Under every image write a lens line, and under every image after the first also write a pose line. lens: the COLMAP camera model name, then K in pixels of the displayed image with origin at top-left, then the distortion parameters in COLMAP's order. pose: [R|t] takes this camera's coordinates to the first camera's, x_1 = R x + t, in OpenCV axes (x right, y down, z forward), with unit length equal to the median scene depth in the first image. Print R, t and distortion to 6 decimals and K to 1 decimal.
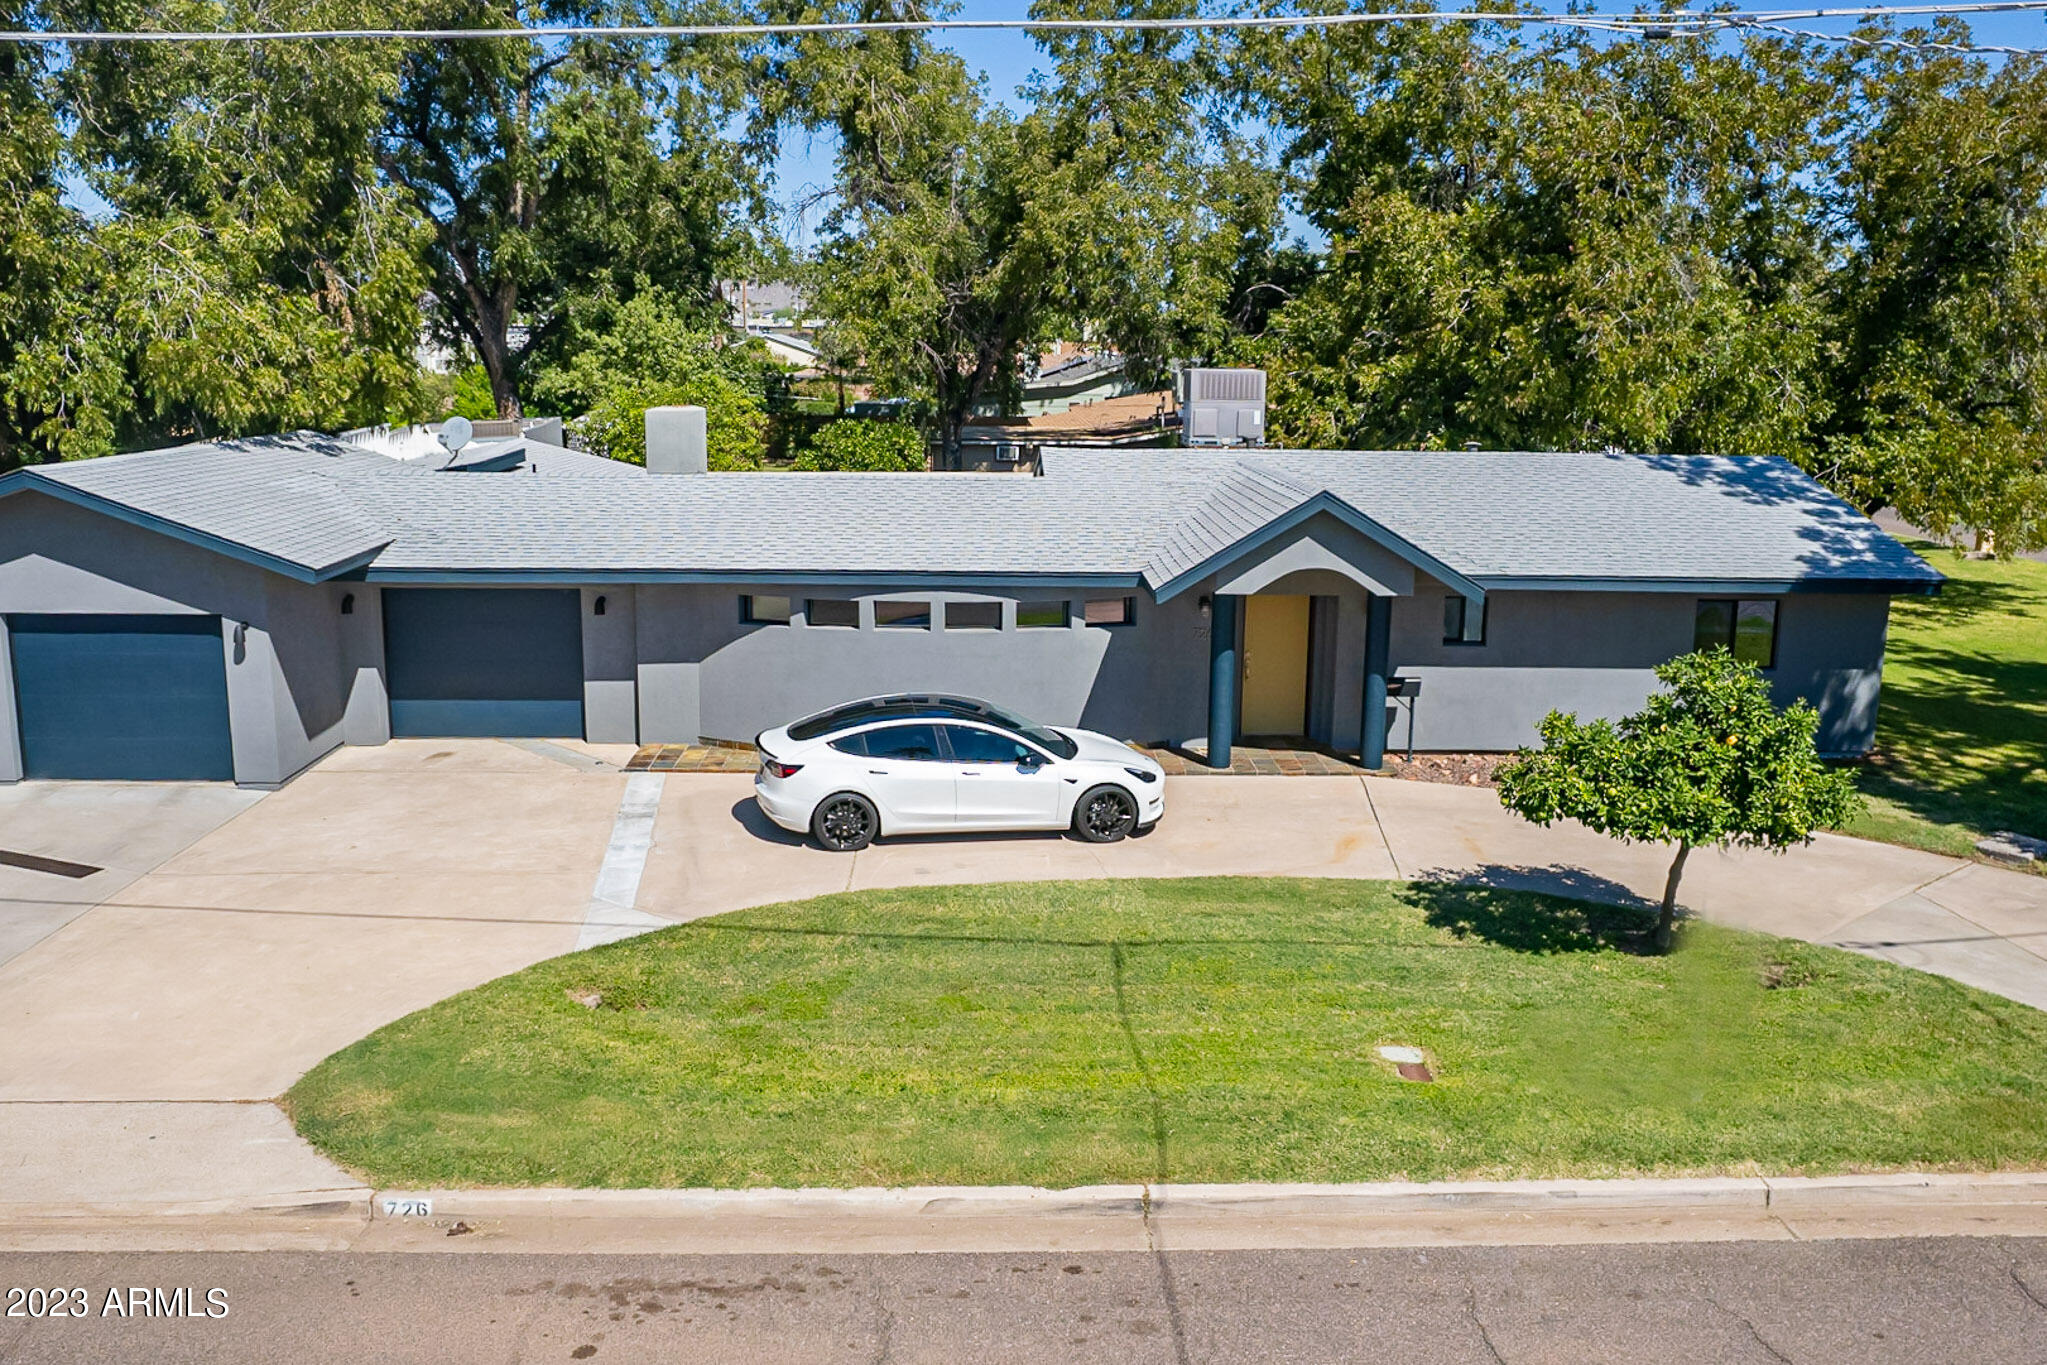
lens RADIAL K [[1610.2, 0, 999.4], [0, 1610.2, 719.7], [0, 0, 1]] dist [-0.055602, 0.016184]
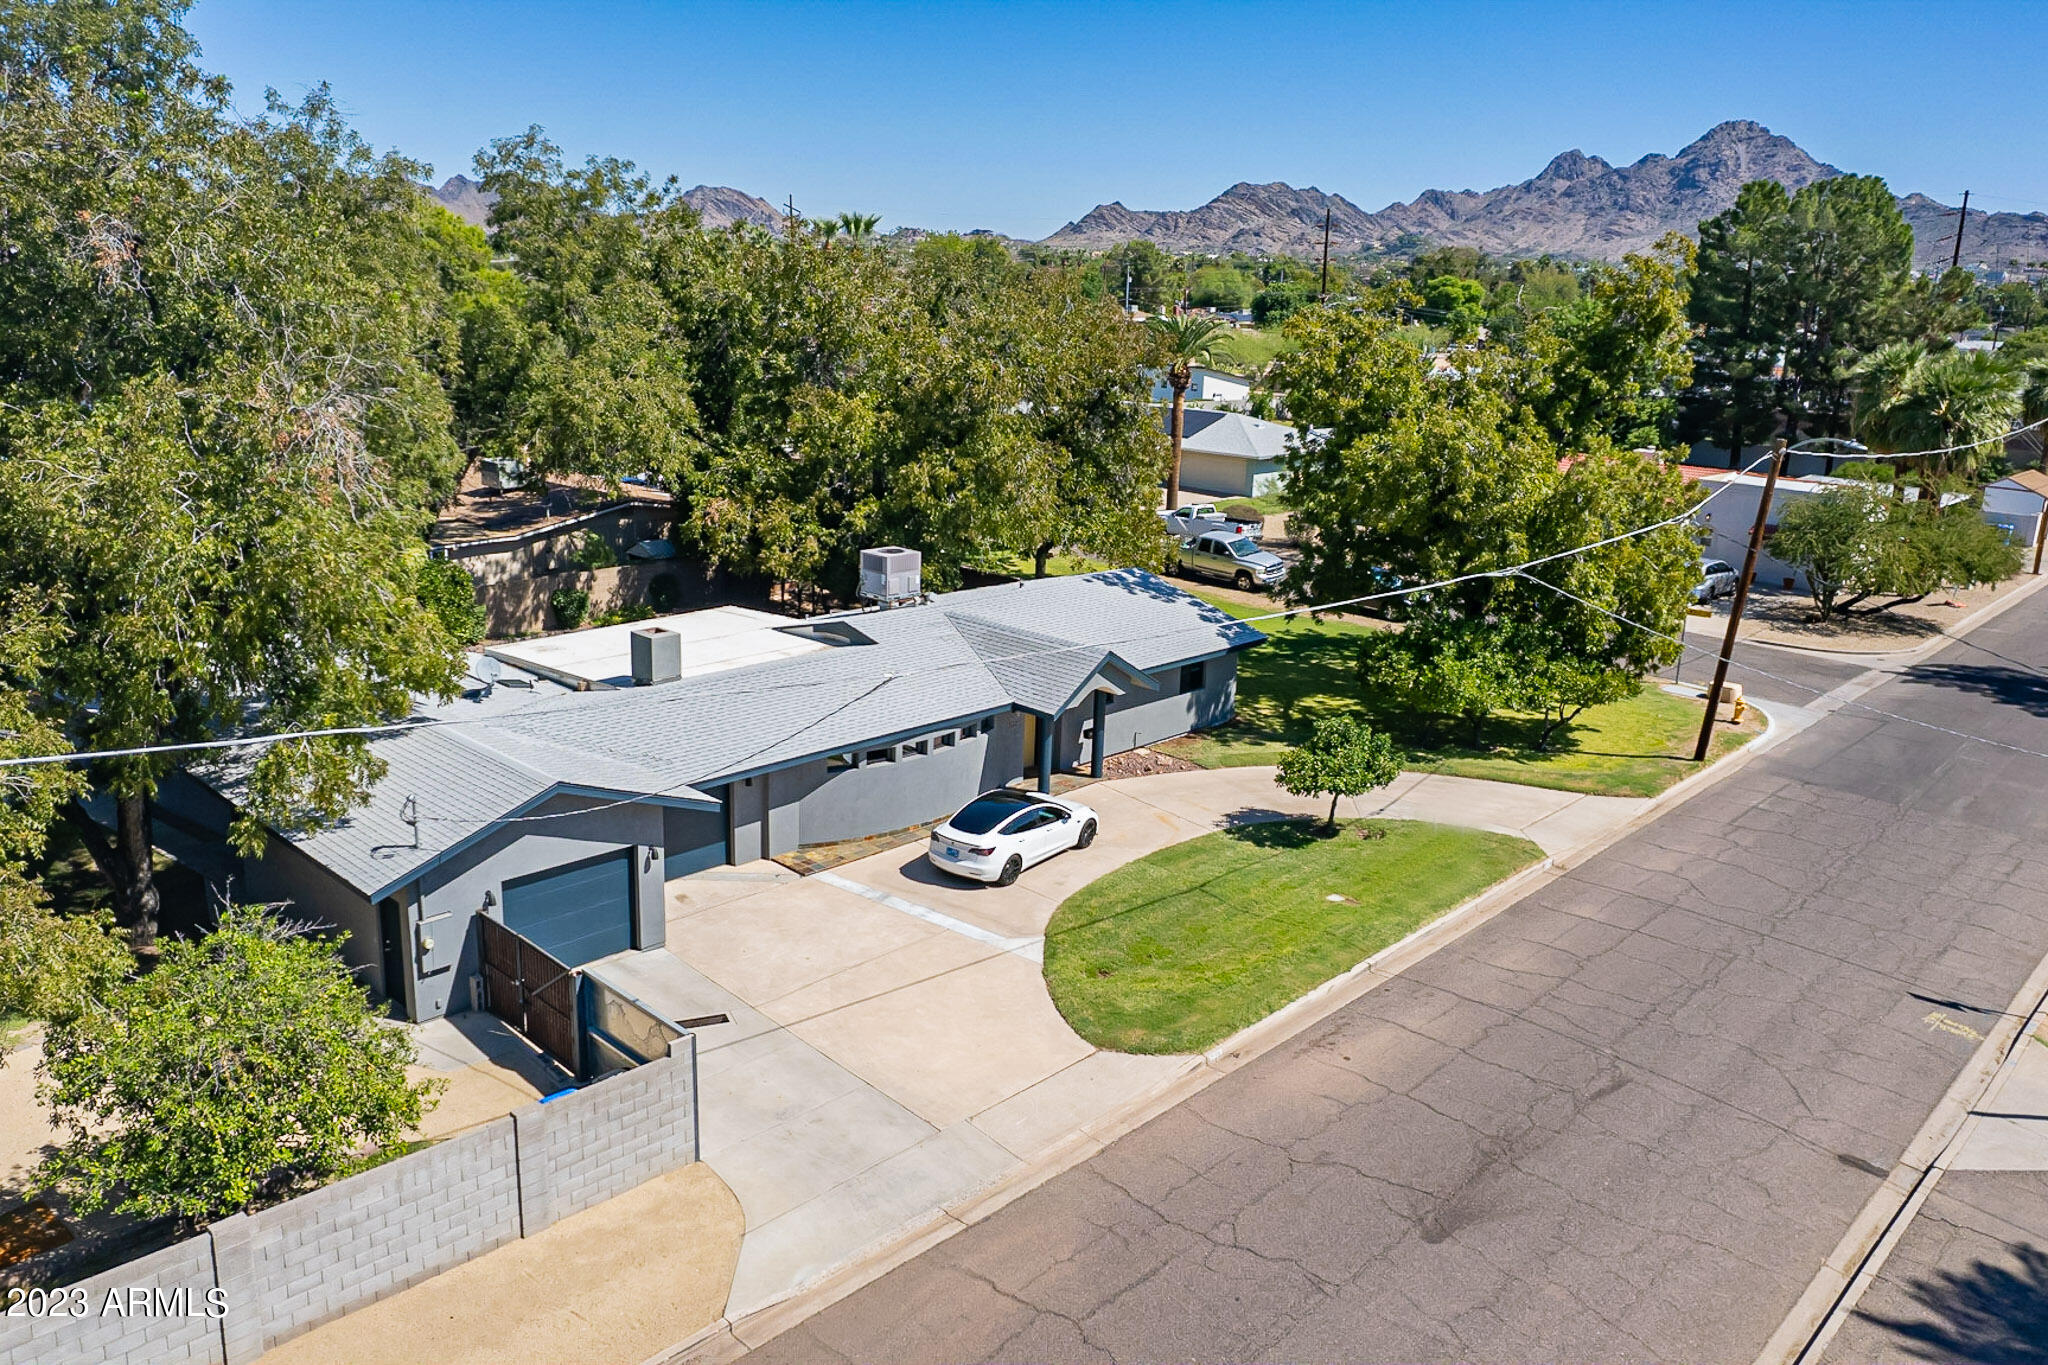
lens RADIAL K [[1544.6, 0, 982.8], [0, 1544.6, 662.2], [0, 0, 1]] dist [-0.069269, 0.048923]
pose [[0.716142, -0.162113, 0.678867, -1.562848], [0.138105, 0.986334, 0.089848, -0.413017], [-0.684155, 0.029411, 0.728743, -0.385219]]
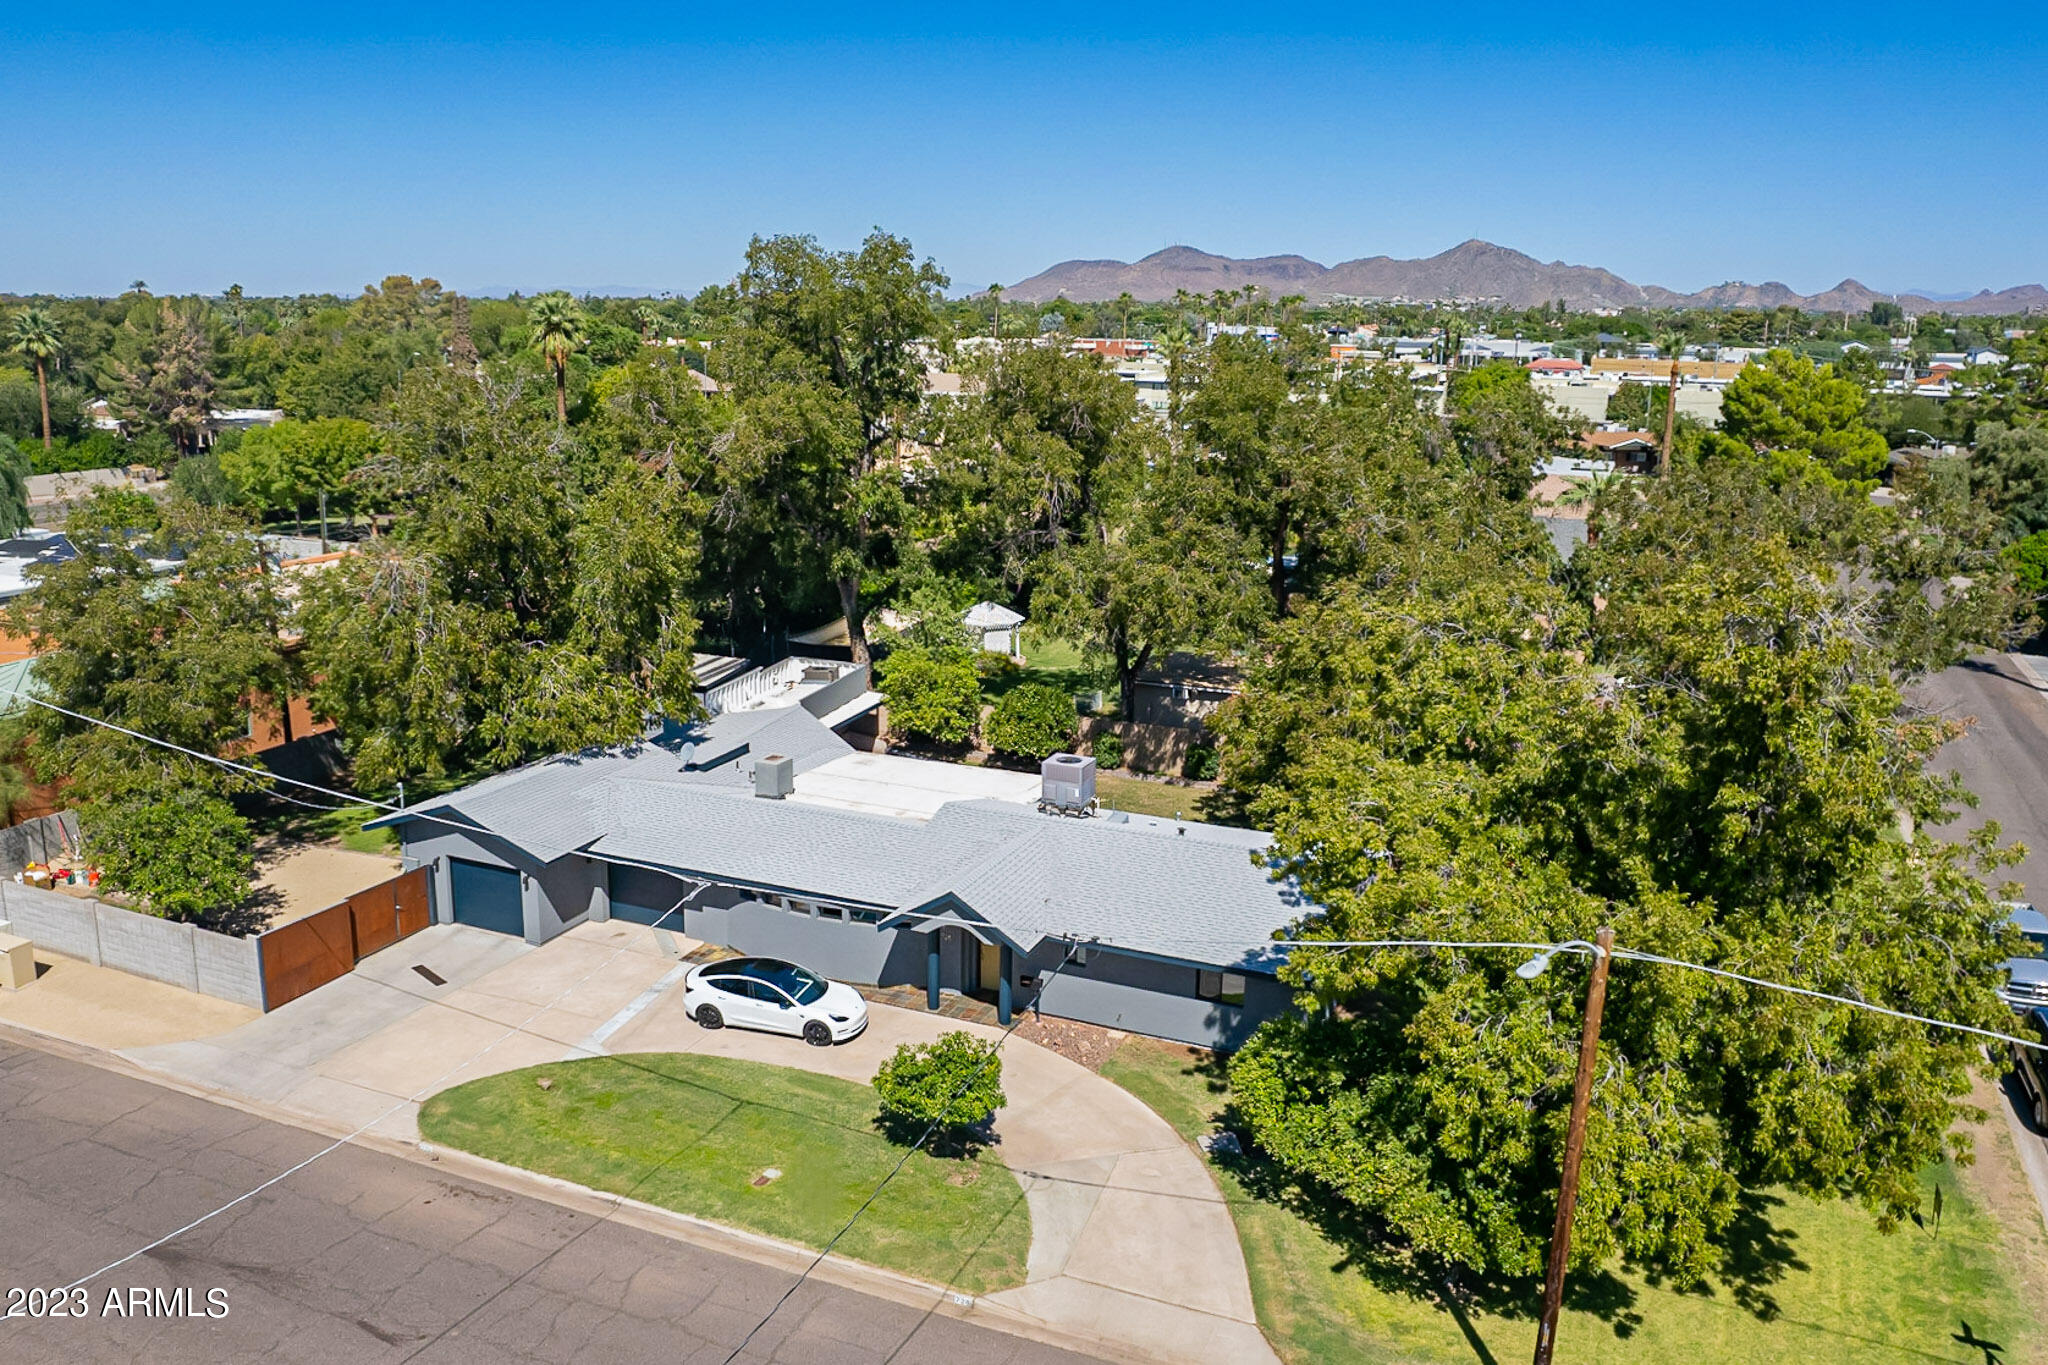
lens RADIAL K [[1544.6, 0, 1002.9], [0, 1544.6, 719.5], [0, 0, 1]] dist [-0.069269, 0.048923]
pose [[0.907332, 0.107307, -0.406490, 1.306322], [-0.100364, 0.994208, 0.038431, -0.559059], [0.408259, 0.005927, 0.912847, -0.947522]]
